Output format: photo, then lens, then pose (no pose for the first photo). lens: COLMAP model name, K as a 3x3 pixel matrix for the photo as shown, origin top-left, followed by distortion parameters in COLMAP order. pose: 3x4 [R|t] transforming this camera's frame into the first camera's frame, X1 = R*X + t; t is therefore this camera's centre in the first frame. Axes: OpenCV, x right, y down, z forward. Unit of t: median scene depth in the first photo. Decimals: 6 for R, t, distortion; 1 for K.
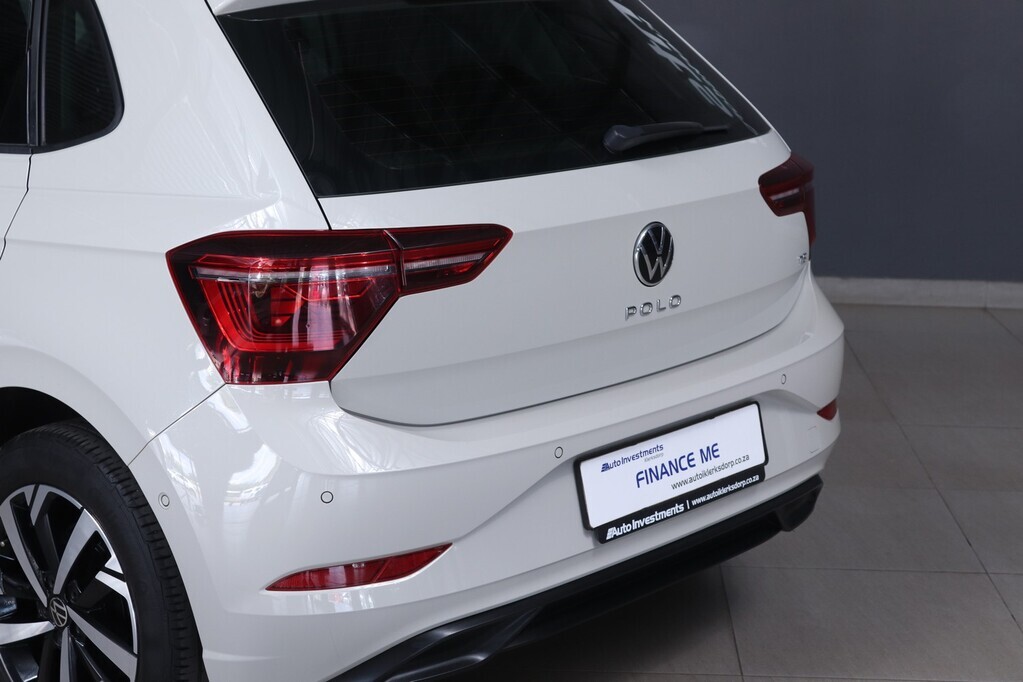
lens RADIAL K [[1890.3, 0, 511.5], [0, 1890.3, 341.0], [0, 0, 1]] dist [-0.016629, -0.001884]
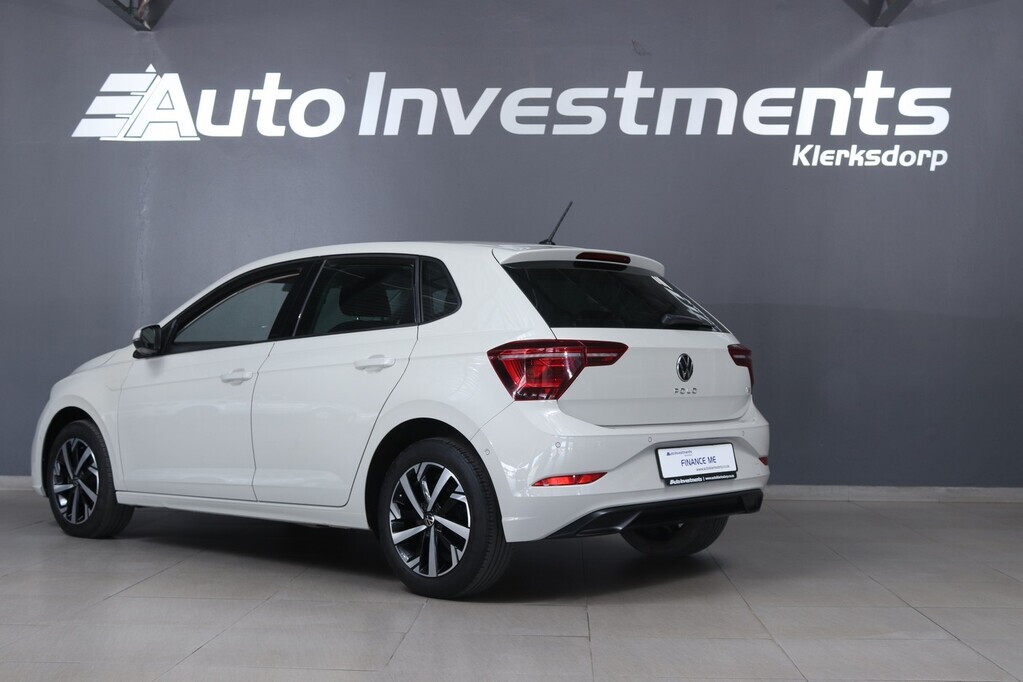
lens RADIAL K [[1418.7, 0, 511.5], [0, 1418.7, 341.0], [0, 0, 1]] dist [-0.049708, 0.061861]
pose [[0.999970, -0.007676, -0.000513, -0.138034], [0.007270, 0.964728, -0.263148, 0.383771], [0.002515, 0.263137, 0.964755, -0.694564]]
